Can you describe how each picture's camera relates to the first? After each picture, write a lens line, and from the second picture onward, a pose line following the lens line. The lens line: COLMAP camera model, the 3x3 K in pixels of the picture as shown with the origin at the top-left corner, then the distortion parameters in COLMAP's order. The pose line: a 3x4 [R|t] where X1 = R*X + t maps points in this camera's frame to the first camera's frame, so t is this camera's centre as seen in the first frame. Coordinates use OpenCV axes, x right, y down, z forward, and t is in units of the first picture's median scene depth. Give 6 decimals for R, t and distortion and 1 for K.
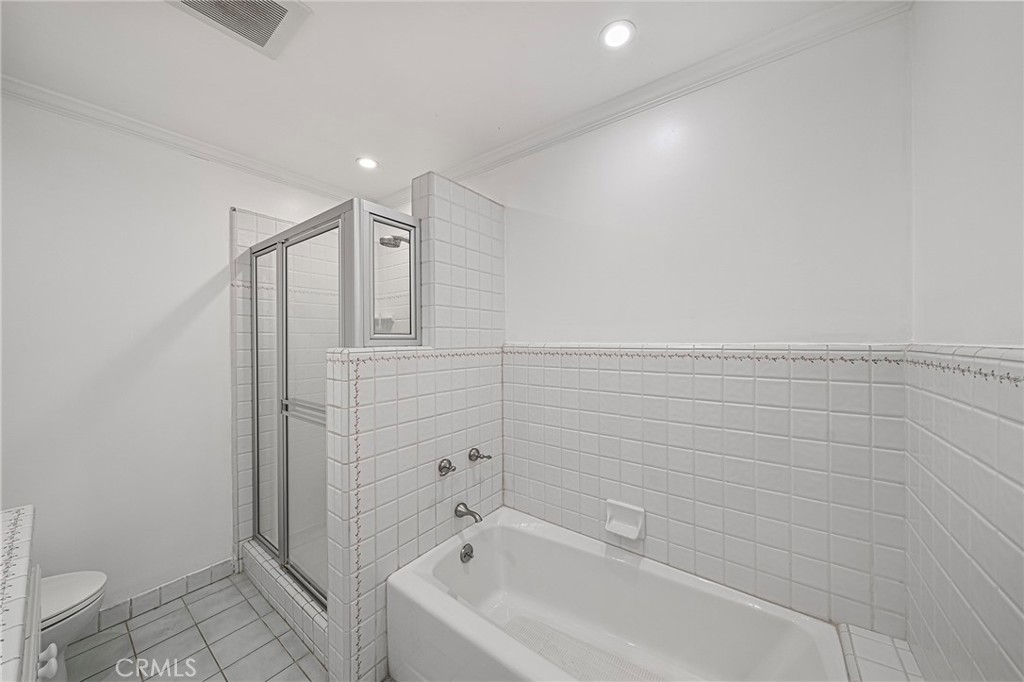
lens RADIAL K [[354.2, 0, 507.6], [0, 354.2, 338.5], [0, 0, 1]] dist [-0.002108, 0.000332]
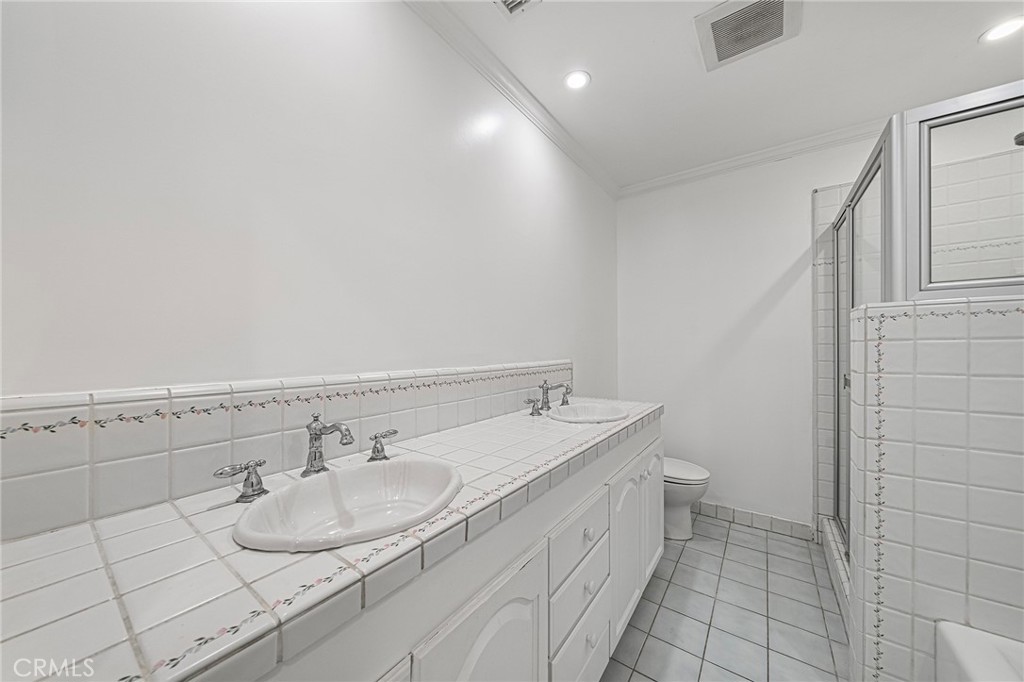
lens RADIAL K [[354.2, 0, 508.0], [0, 354.2, 346.4], [0, 0, 1]] dist [-0.002108, 0.000332]
pose [[0.019557, 0.004696, -0.999798, 0.255973], [0.003445, 0.999983, 0.004764, 0.084588], [0.999803, -0.003538, 0.019540, 0.085194]]
